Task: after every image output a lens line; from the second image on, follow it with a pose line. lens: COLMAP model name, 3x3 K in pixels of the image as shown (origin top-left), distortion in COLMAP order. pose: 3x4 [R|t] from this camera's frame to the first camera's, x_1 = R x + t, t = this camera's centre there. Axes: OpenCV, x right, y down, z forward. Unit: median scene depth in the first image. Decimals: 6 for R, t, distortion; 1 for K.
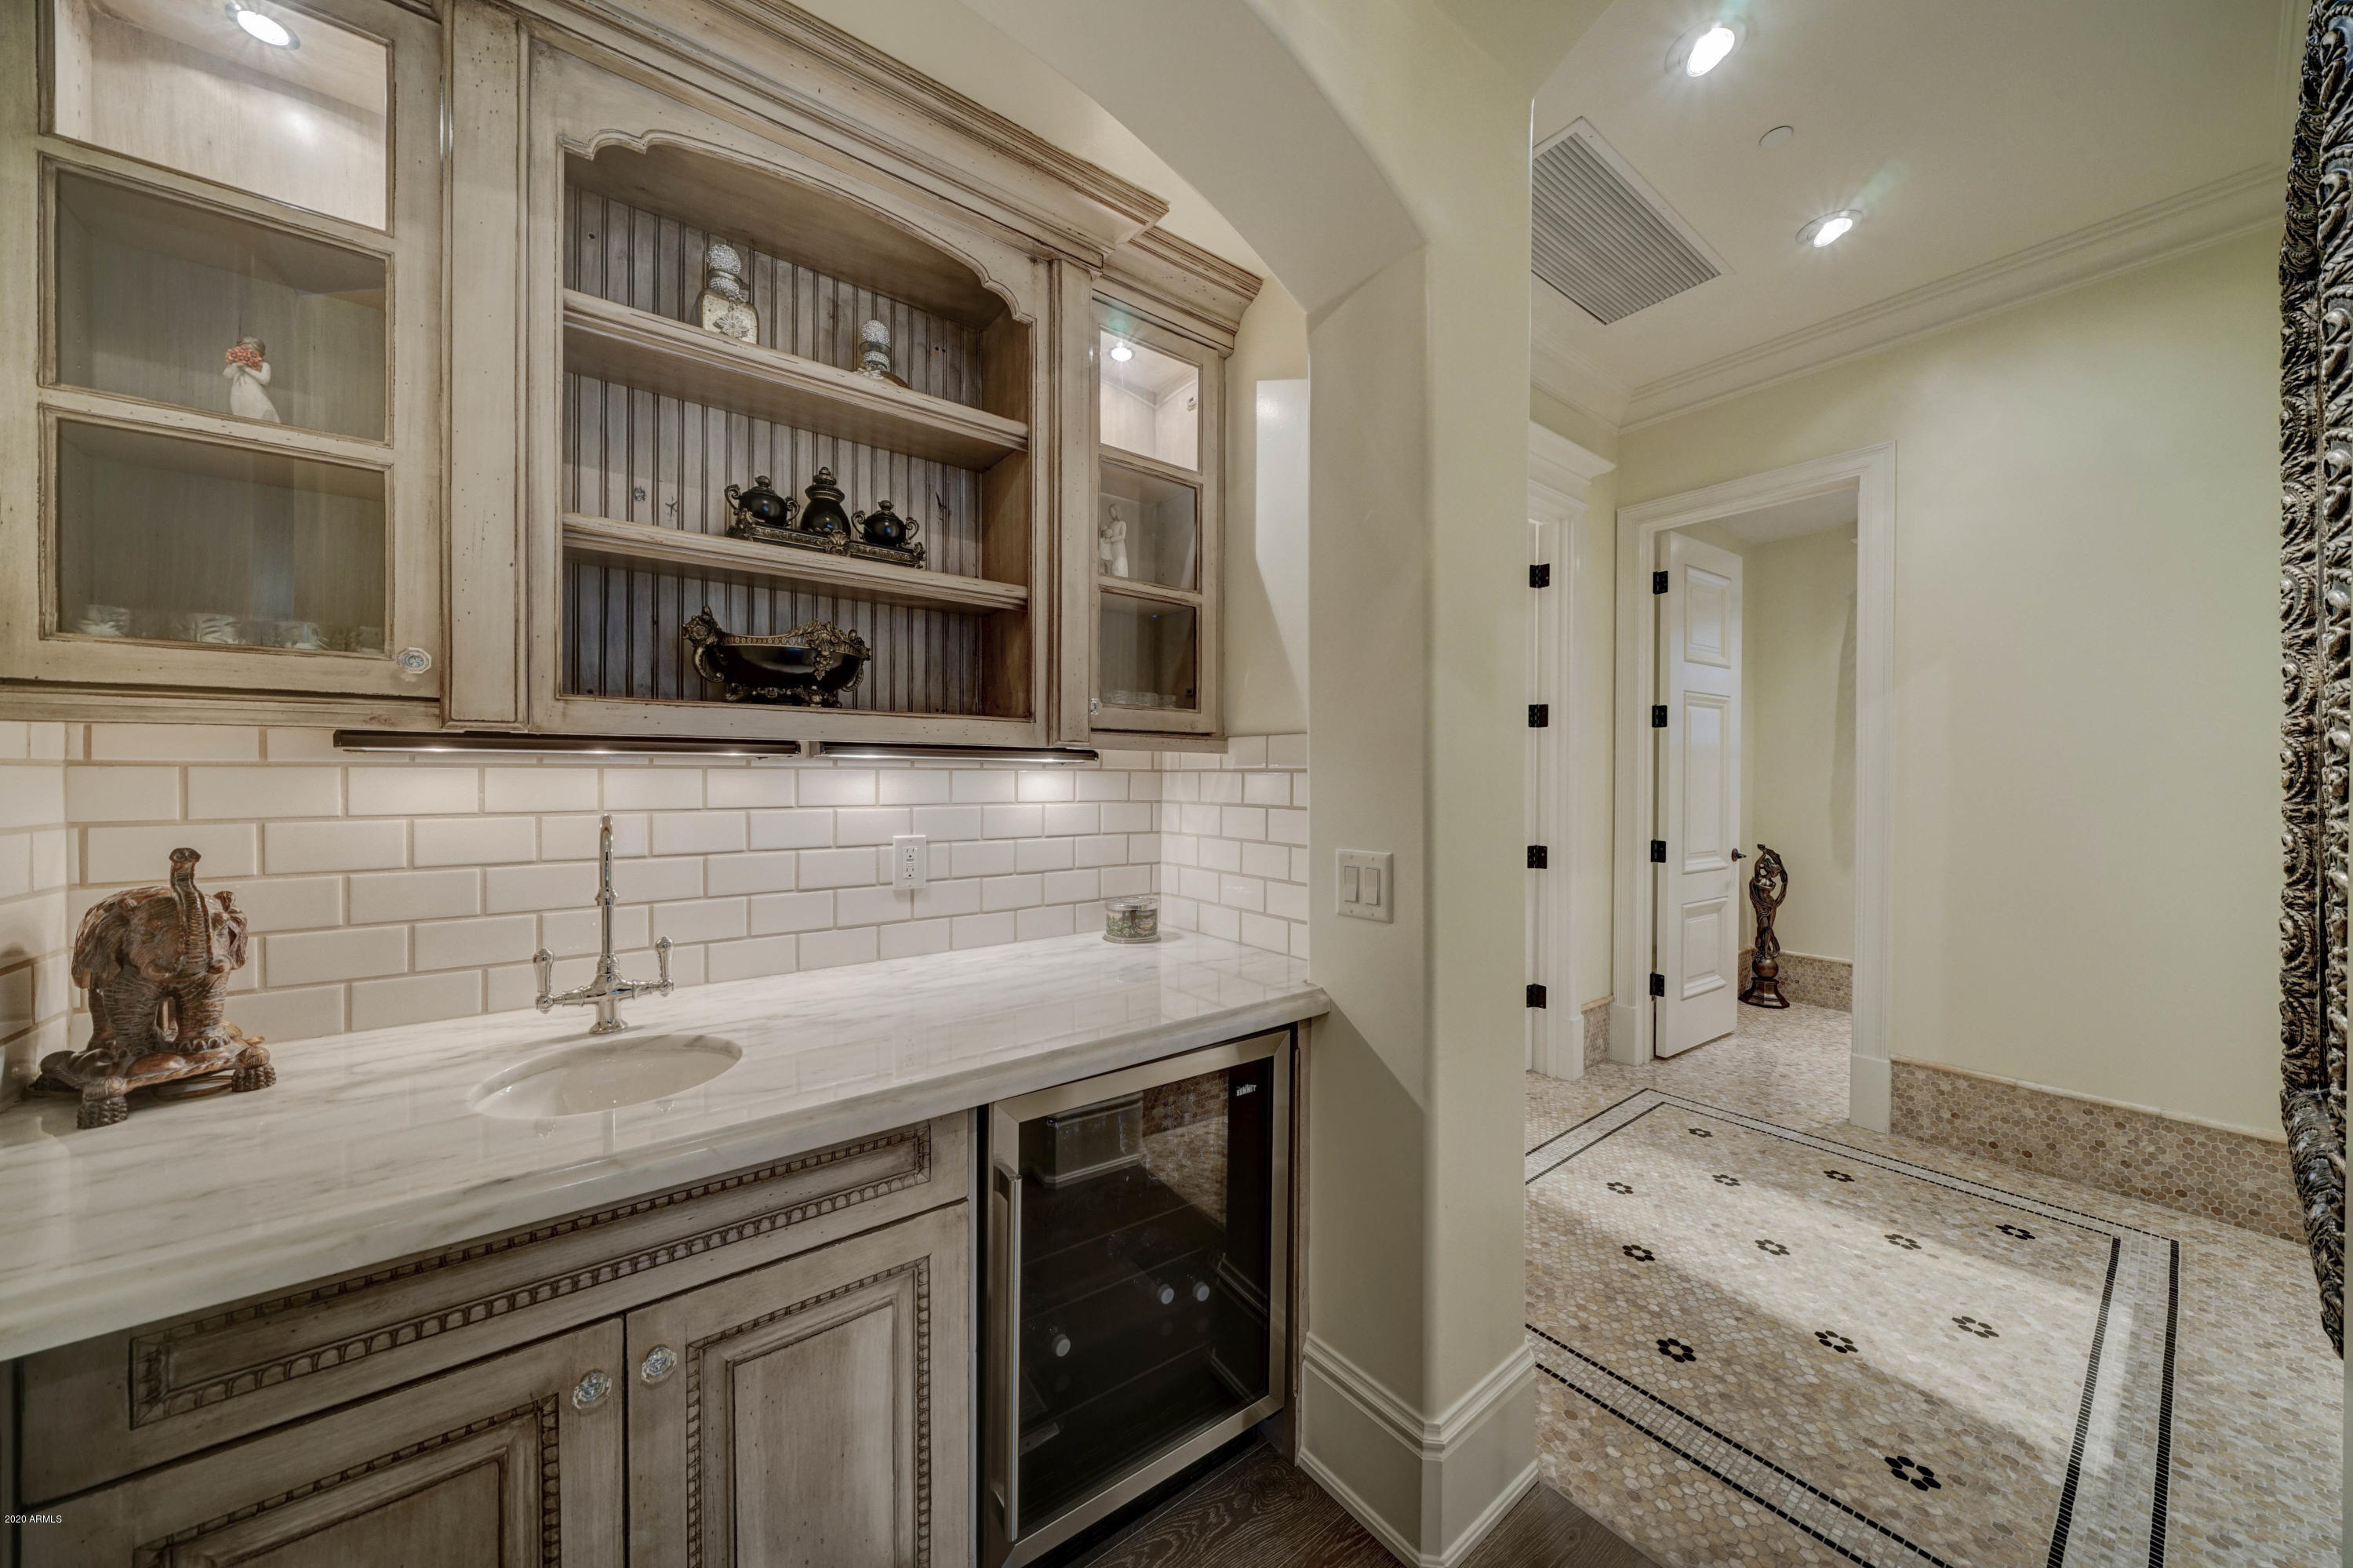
lens RADIAL K [[797.4, 0, 1172.6], [0, 797.4, 780.8], [0, 0, 1]] dist [-0.002830, 0.000015]
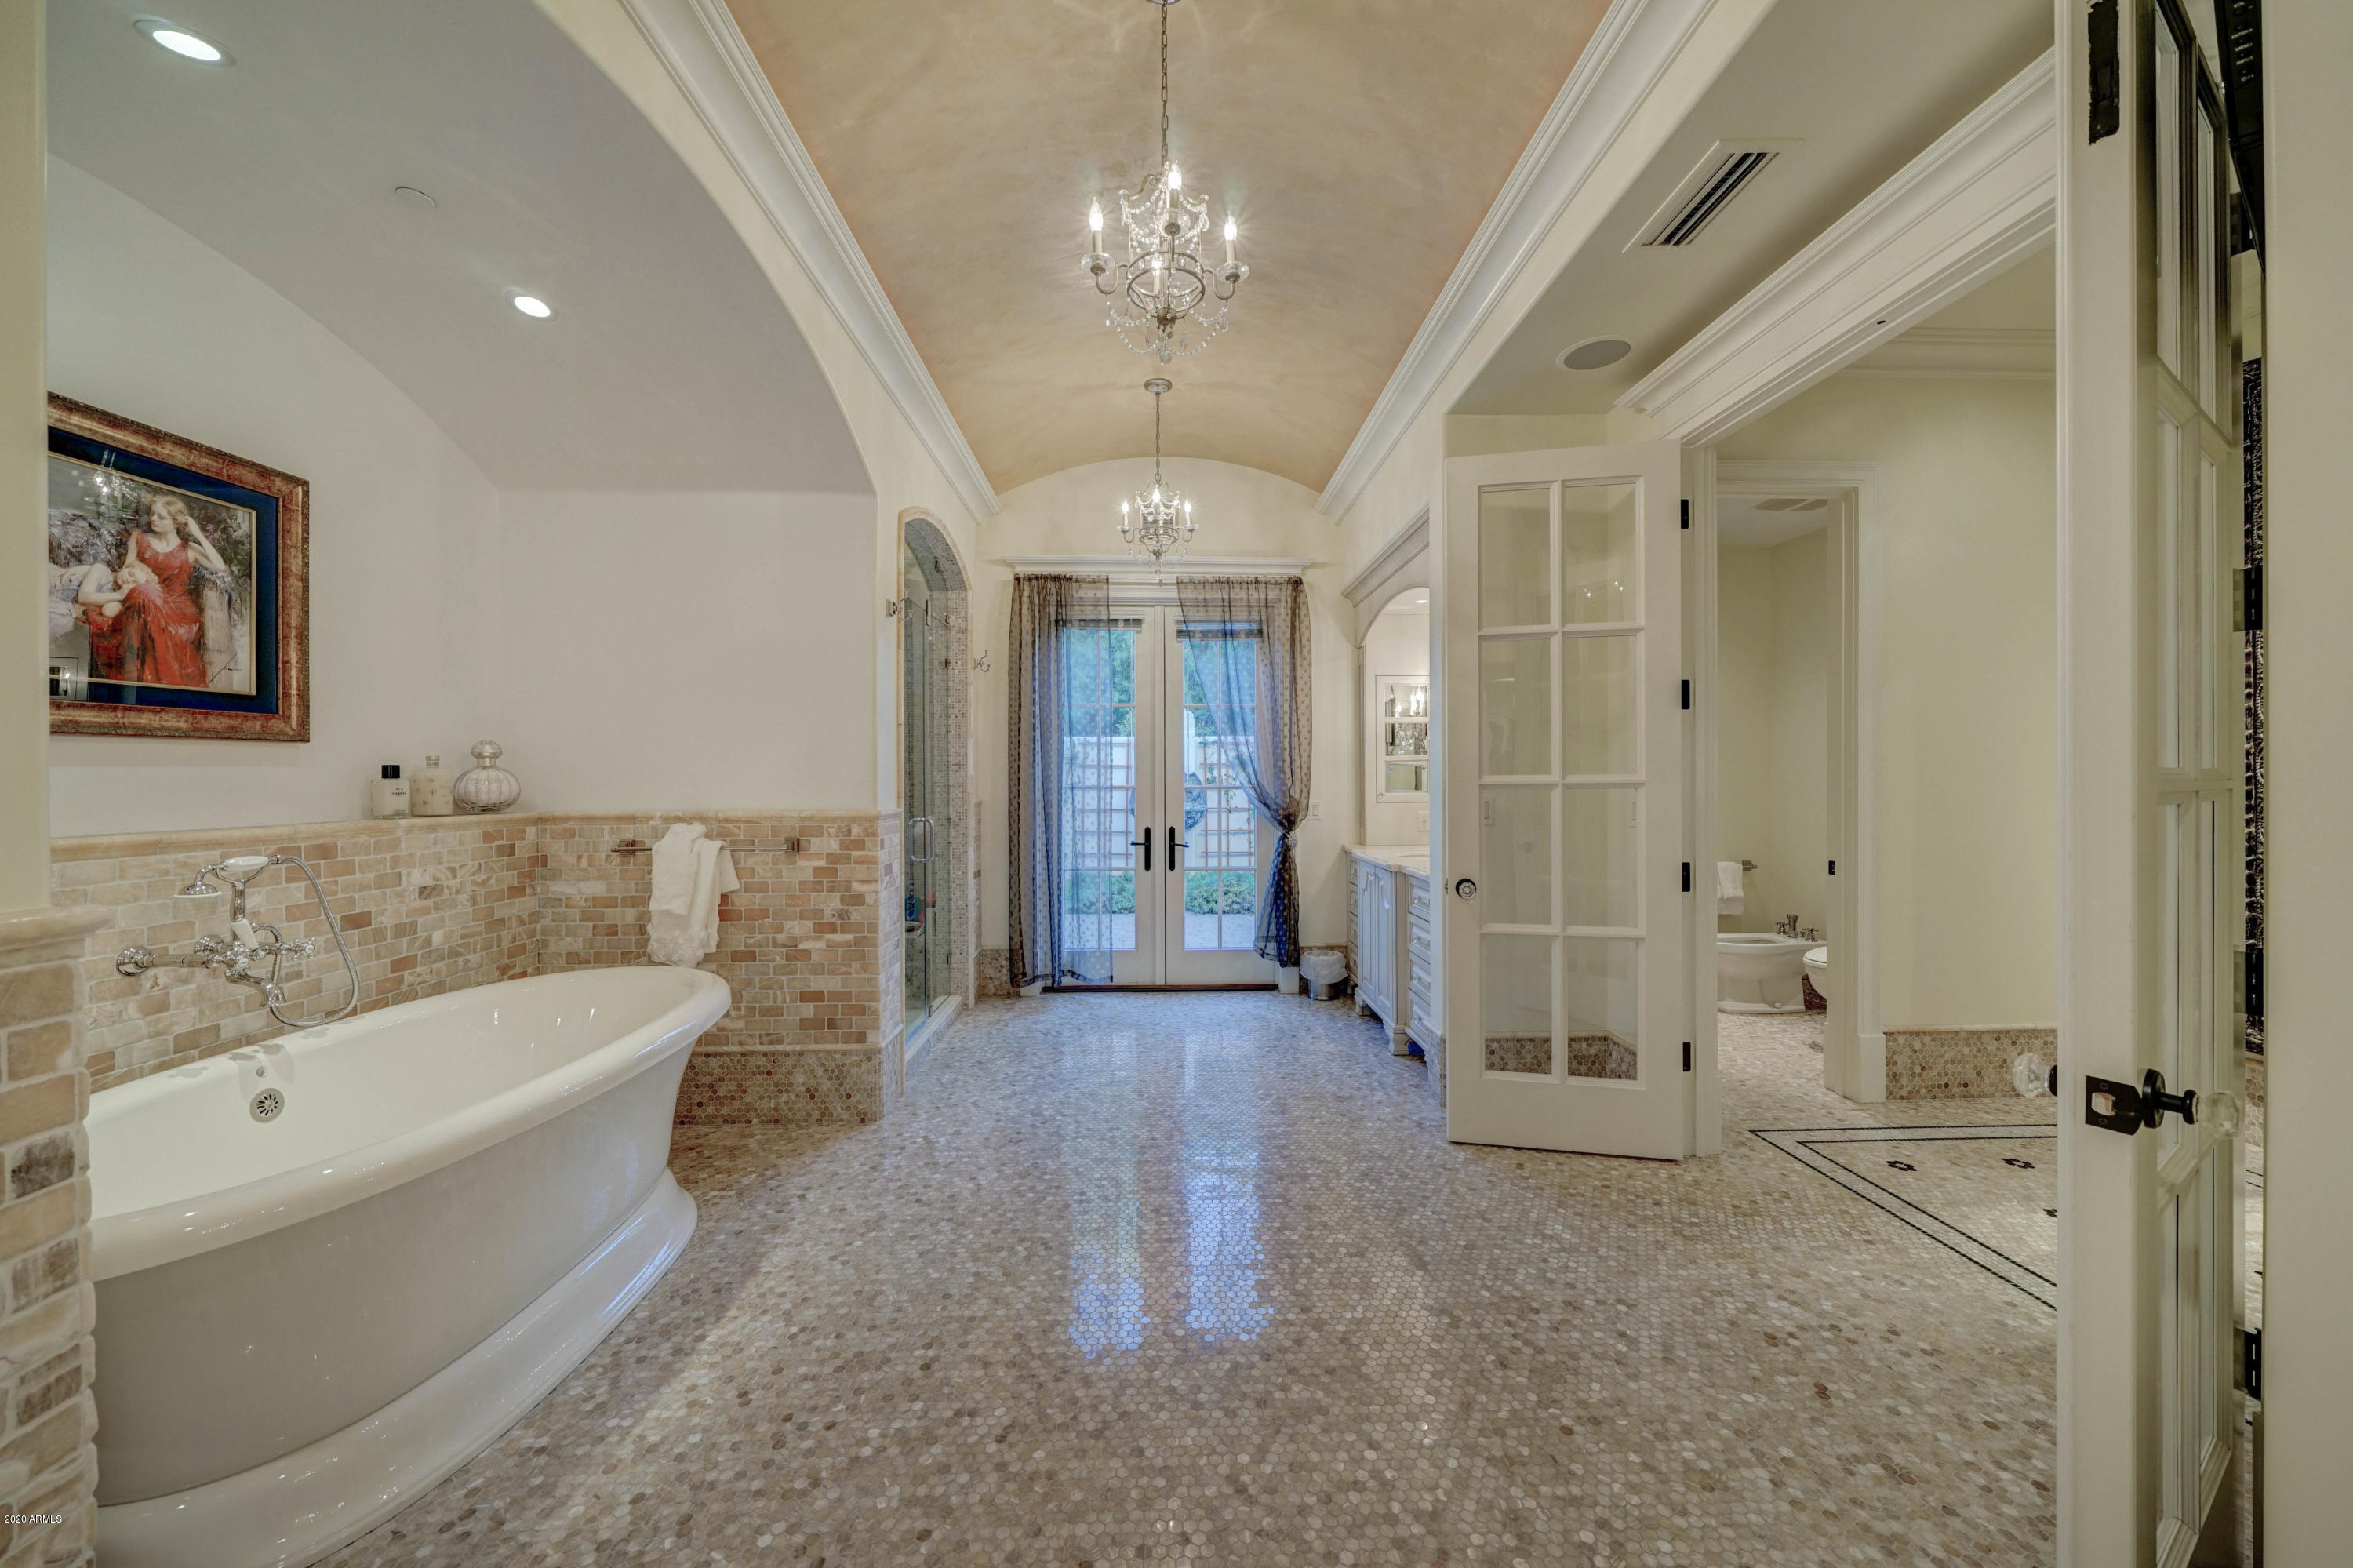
lens RADIAL K [[841.1, 0, 1183.1], [0, 841.1, 781.5], [0, 0, 1]] dist [0.000857, 0.000407]
pose [[0.576121, -0.005221, 0.817348, -0.612116], [0.010905, 0.999940, -0.001299, 0.000843], [-0.817291, 0.009662, 0.576143, 1.177120]]
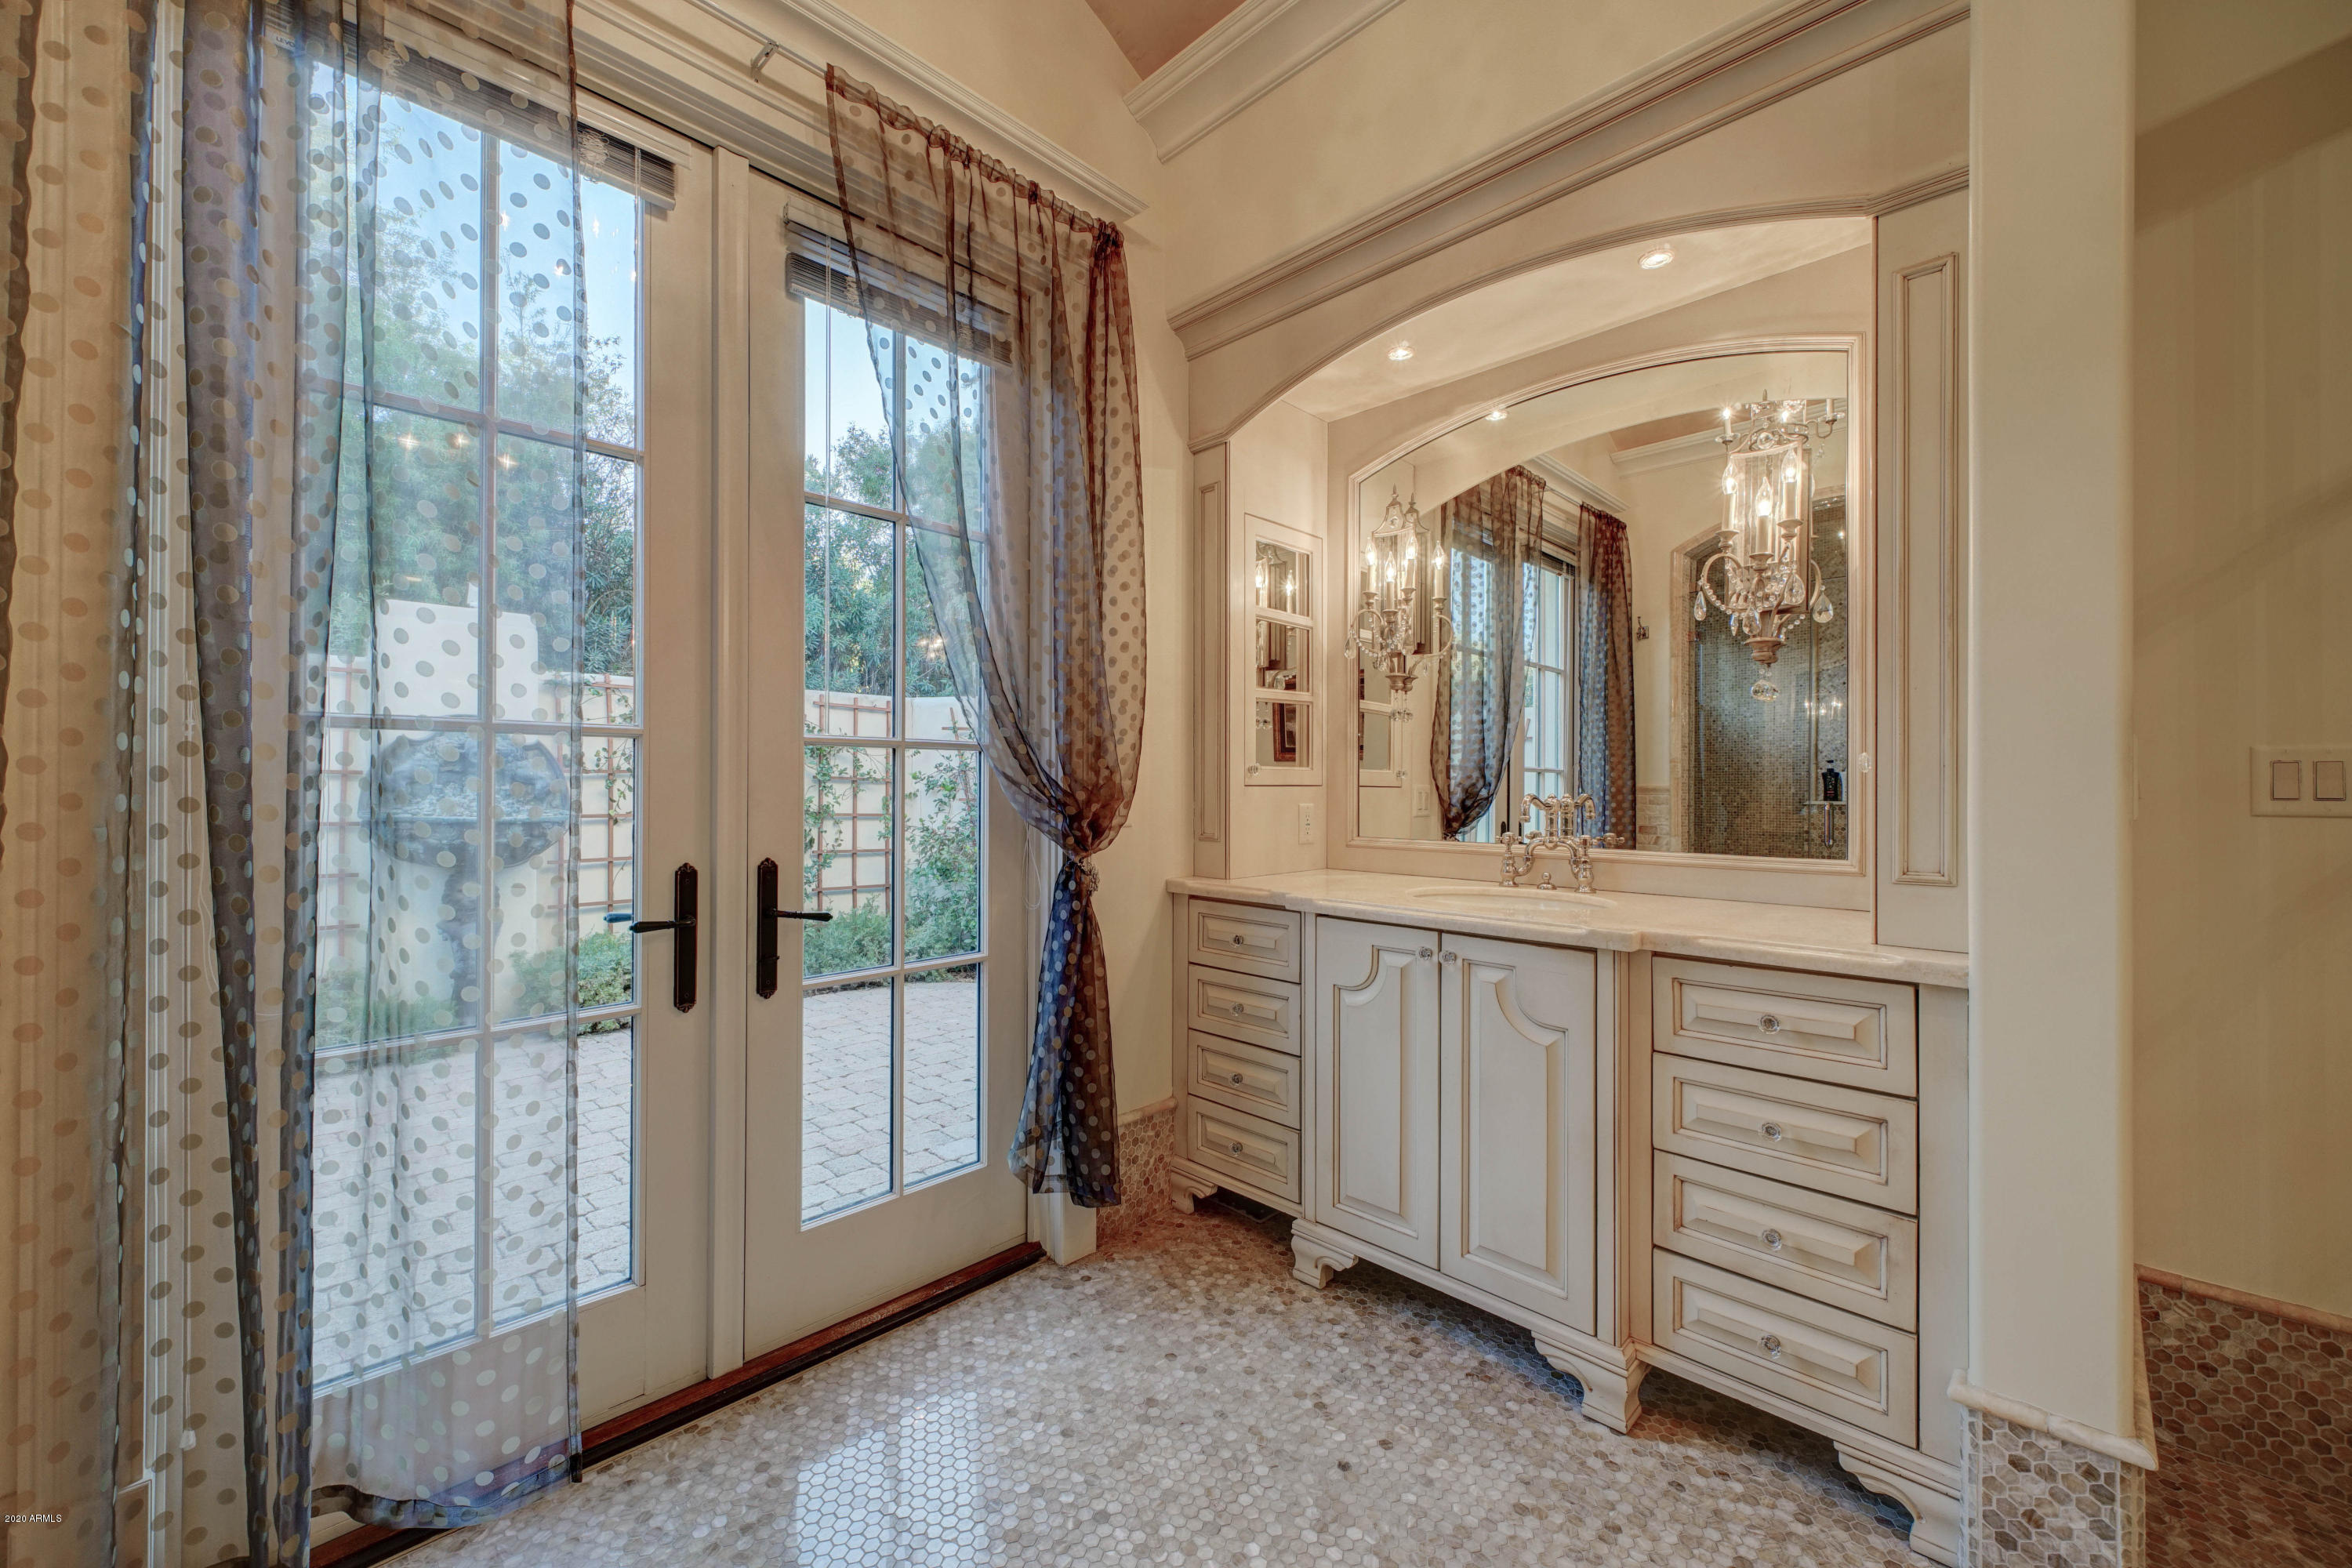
lens RADIAL K [[916.1, 0, 1176.0], [0, 916.1, 784.0], [0, 0, 1]] dist [0.001210, 0.000325]
pose [[-0.144018, -0.001970, 0.989573, 0.209892], [0.004132, 0.999988, 0.002593, 0.043201], [-0.989566, 0.004463, -0.144008, 2.080089]]
